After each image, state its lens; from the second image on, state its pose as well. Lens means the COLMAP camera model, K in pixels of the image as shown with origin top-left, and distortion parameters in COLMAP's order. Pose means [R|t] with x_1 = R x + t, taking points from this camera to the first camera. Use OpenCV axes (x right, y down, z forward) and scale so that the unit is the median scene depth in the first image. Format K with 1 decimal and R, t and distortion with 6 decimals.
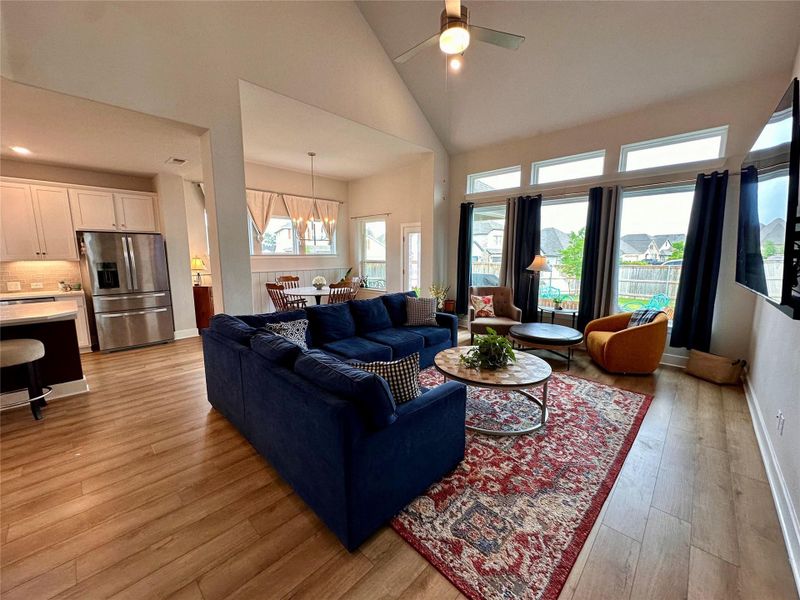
lens RADIAL K [[317.4, 0, 399.5], [0, 317.4, 298.6], [0, 0, 1]] dist [-0.000645, -0.000276]
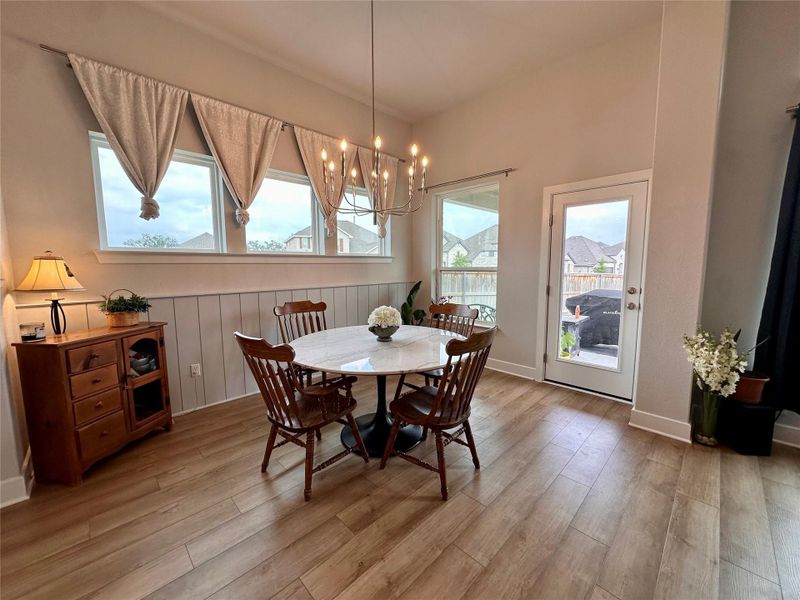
lens RADIAL K [[317.4, 0, 399.5], [0, 317.4, 298.6], [0, 0, 1]] dist [-0.000645, -0.000276]
pose [[0.999730, -0.001761, -0.023159, -0.199988], [0.000921, 0.999343, -0.036227, -0.057011], [0.023208, 0.036196, 0.999075, 0.542606]]
